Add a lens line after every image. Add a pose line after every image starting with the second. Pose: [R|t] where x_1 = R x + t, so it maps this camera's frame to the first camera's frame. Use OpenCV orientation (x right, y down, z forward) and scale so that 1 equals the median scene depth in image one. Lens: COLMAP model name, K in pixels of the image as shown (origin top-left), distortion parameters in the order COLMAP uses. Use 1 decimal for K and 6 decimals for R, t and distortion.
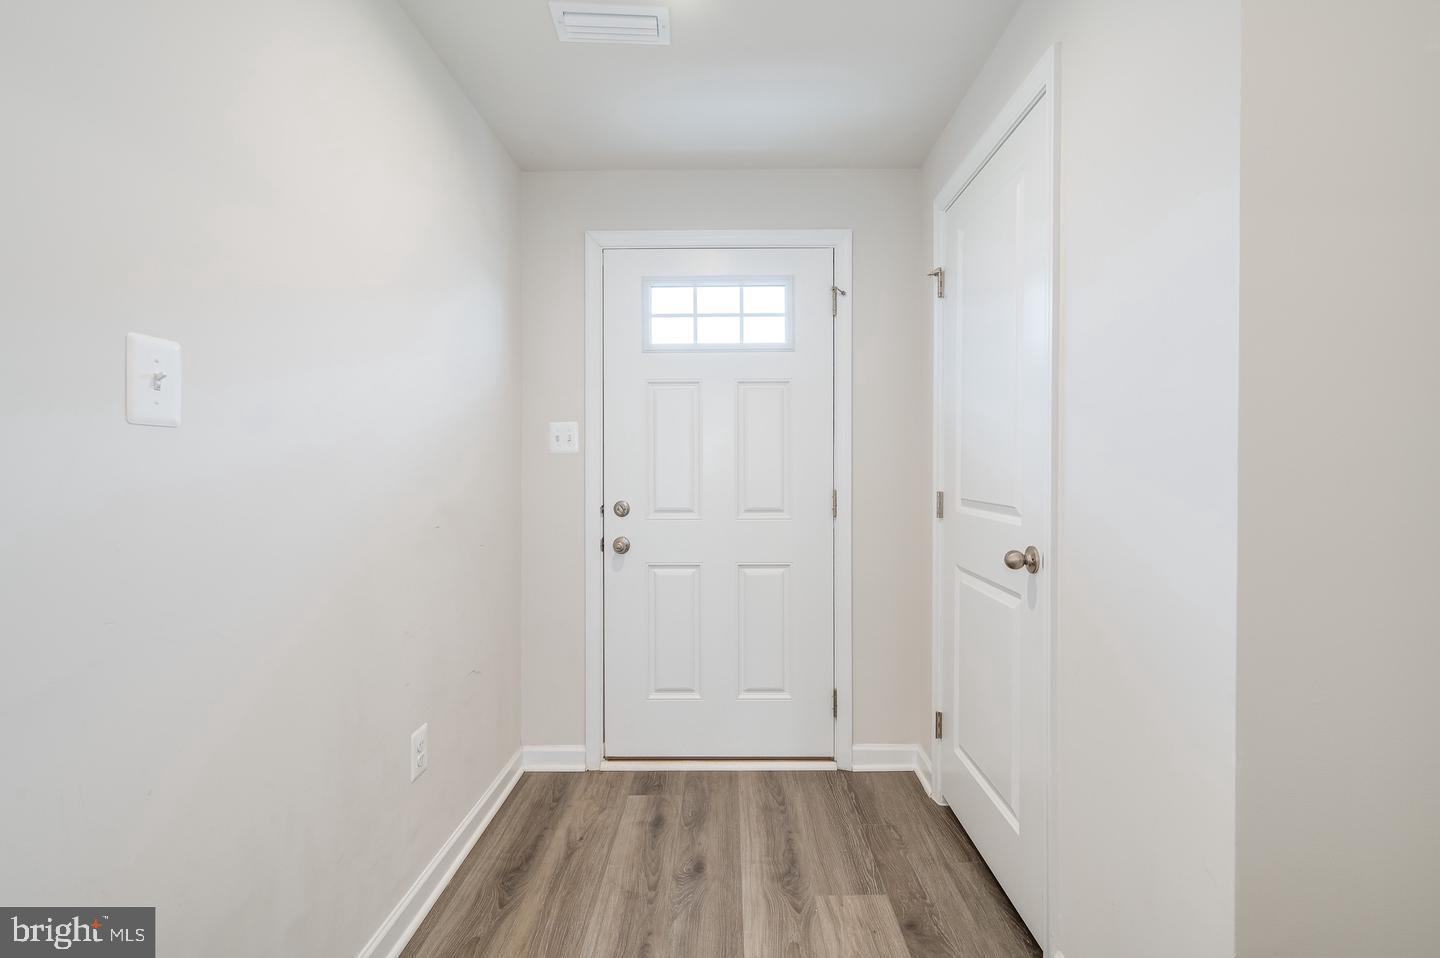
lens RADIAL K [[676.1, 0, 720.0], [0, 676.1, 479.0], [0, 0, 1]] dist [0.000063, -0.000057]
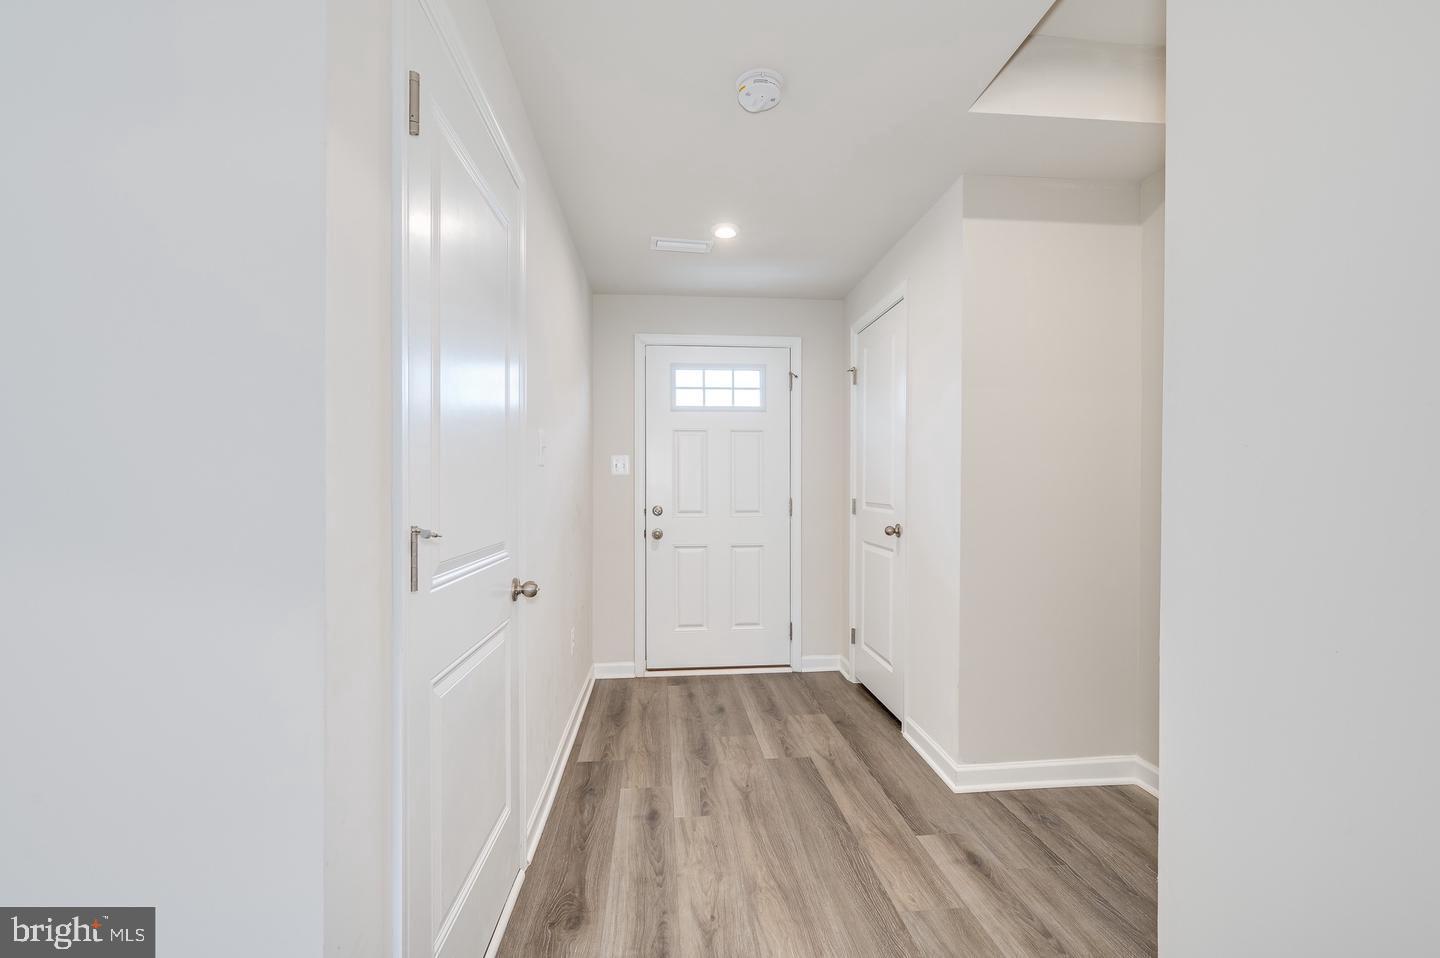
lens RADIAL K [[624.2, 0, 729.4], [0, 624.2, 497.0], [0, 0, 1]] dist [0.000242, 0.000151]
pose [[0.993945, 0.000221, 0.109874, -0.141172], [-0.000163, 1.000000, -0.000531, 0.013123], [-0.109874, 0.000510, 0.993945, -0.467065]]
